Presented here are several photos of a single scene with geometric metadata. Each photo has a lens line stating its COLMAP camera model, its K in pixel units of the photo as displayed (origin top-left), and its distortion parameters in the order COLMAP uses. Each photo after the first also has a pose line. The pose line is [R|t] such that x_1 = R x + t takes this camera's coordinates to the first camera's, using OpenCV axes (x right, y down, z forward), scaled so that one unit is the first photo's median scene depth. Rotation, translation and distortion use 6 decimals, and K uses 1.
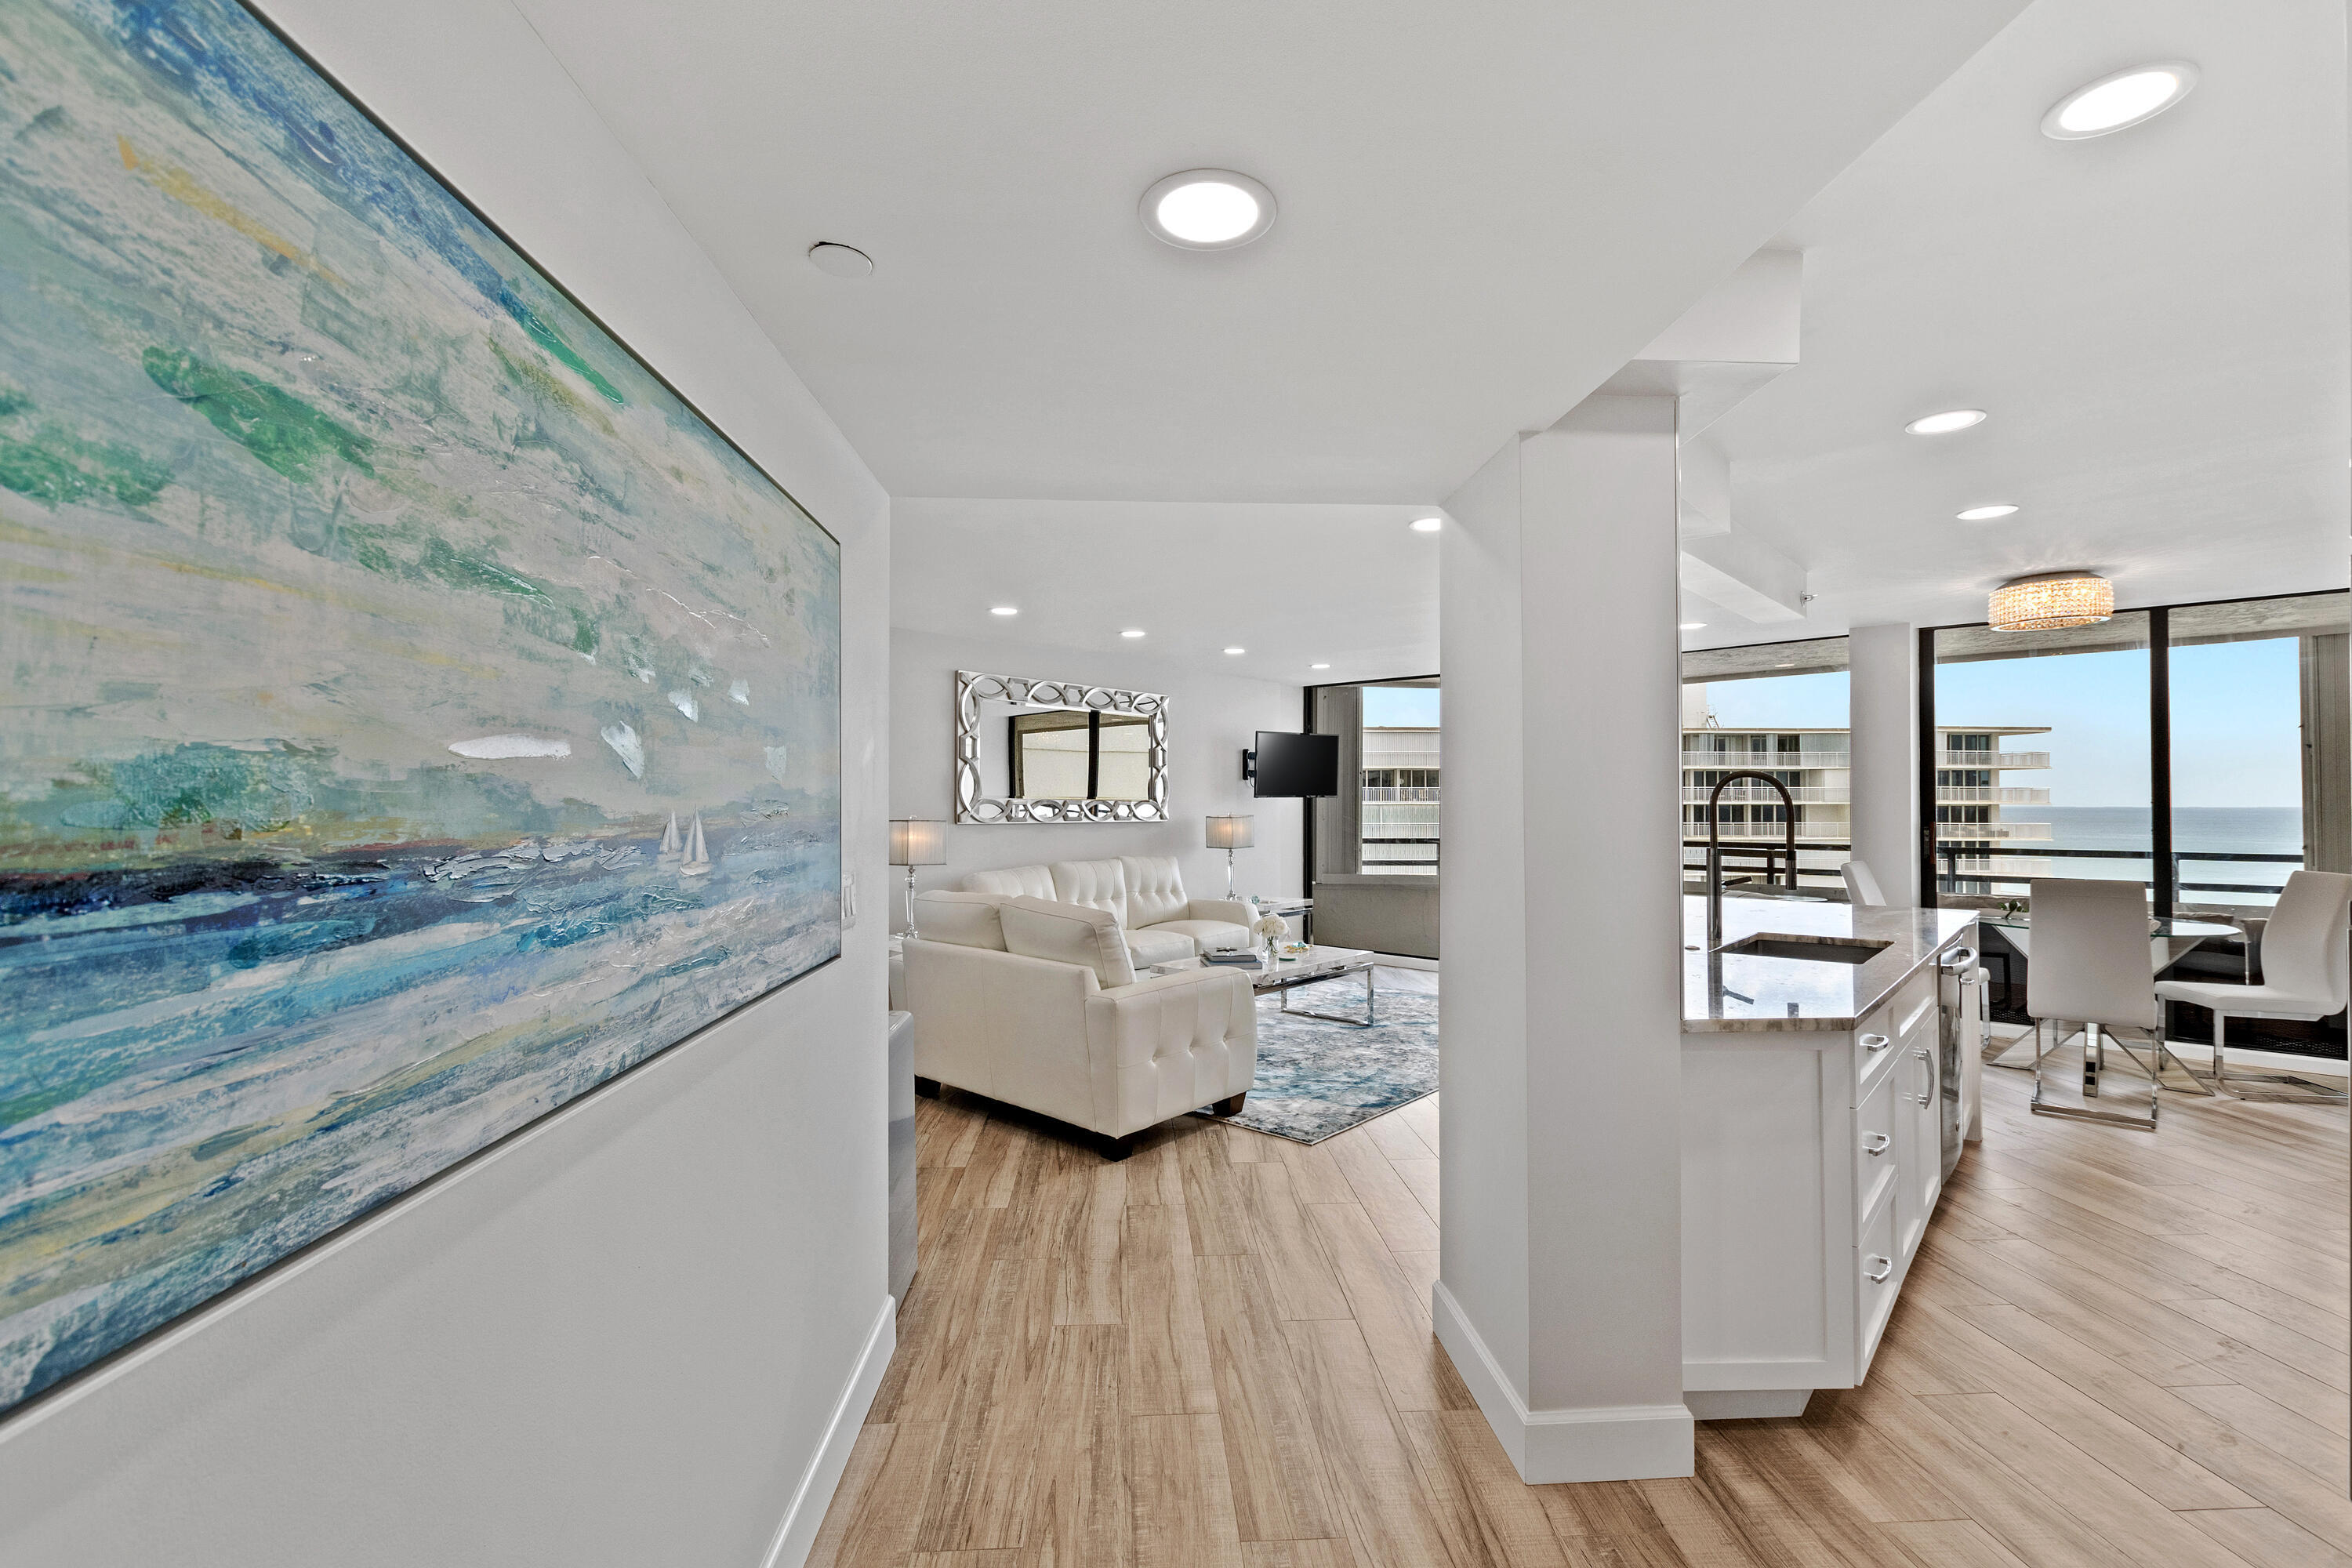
lens RADIAL K [[1004.0, 0, 1193.0], [0, 1004.0, 778.7], [0, 0, 1]] dist [-0.024006, 0.000563]
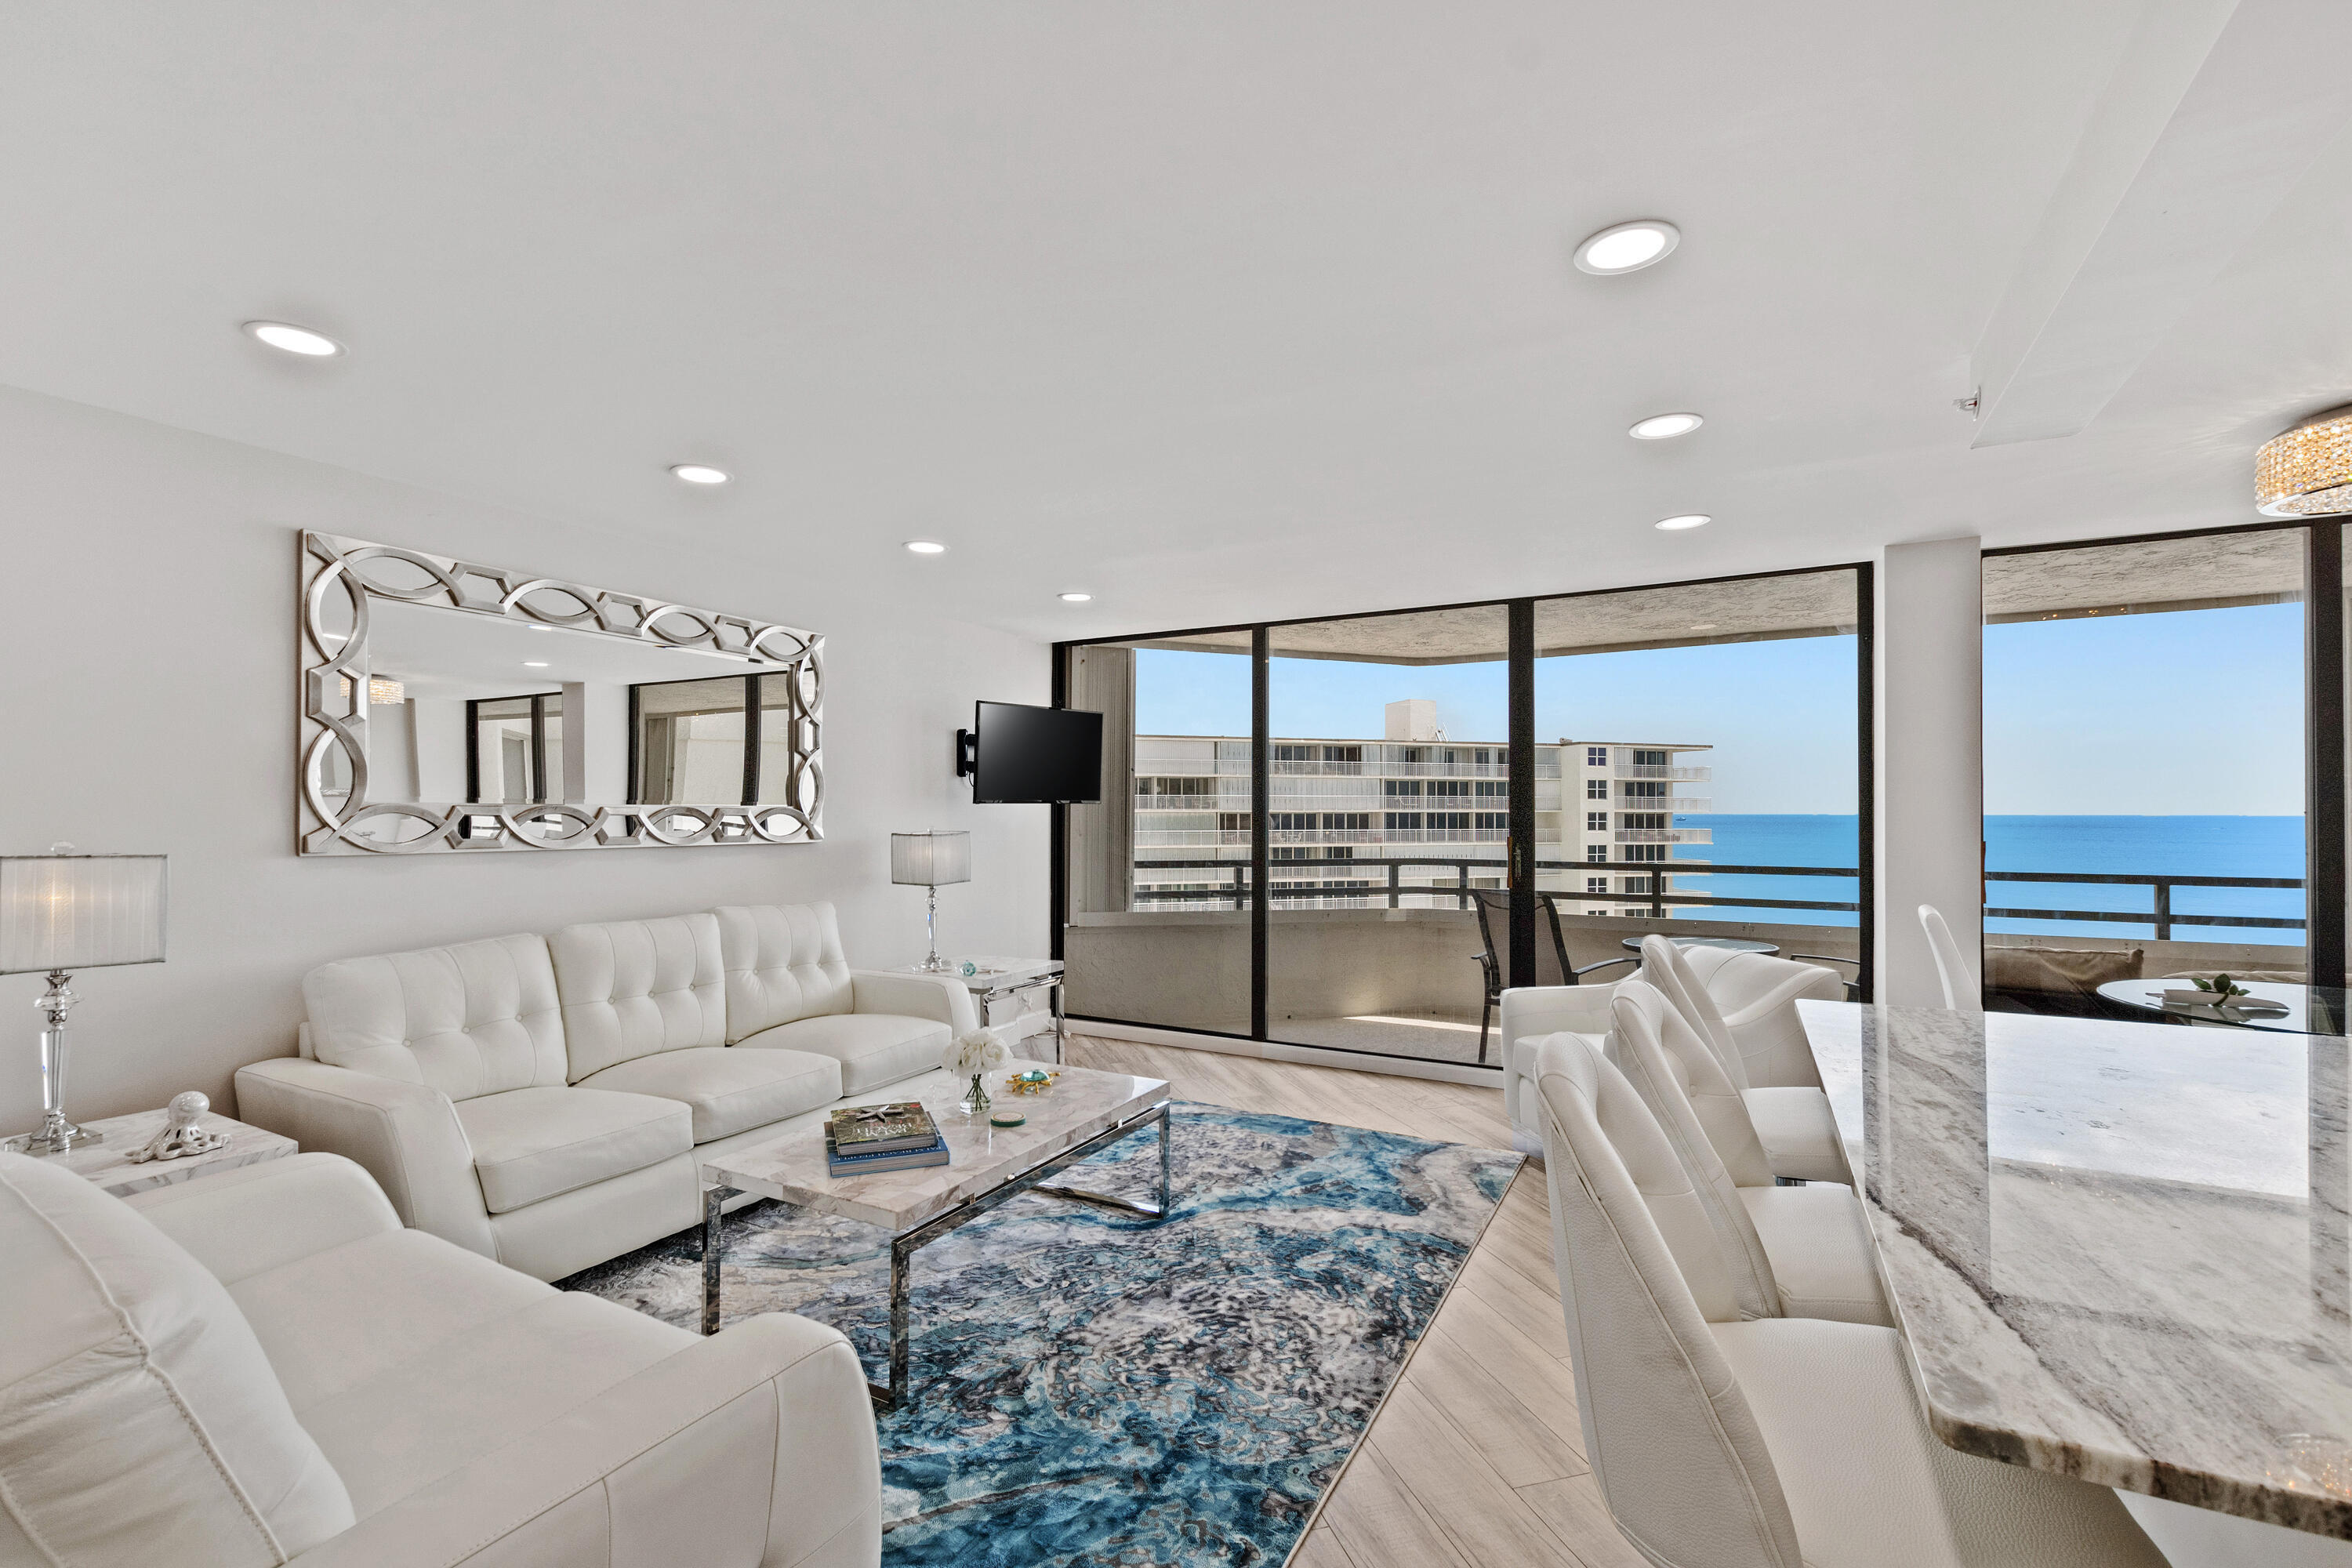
lens RADIAL K [[1004.0, 0, 1196.4], [0, 1004.0, 792.7], [0, 0, 1]] dist [-0.024006, 0.000563]
pose [[0.970310, 0.004070, 0.241830, 0.042563], [-0.005459, 0.999972, 0.005073, 0.007547], [-0.241803, -0.006243, 0.970305, 0.328884]]
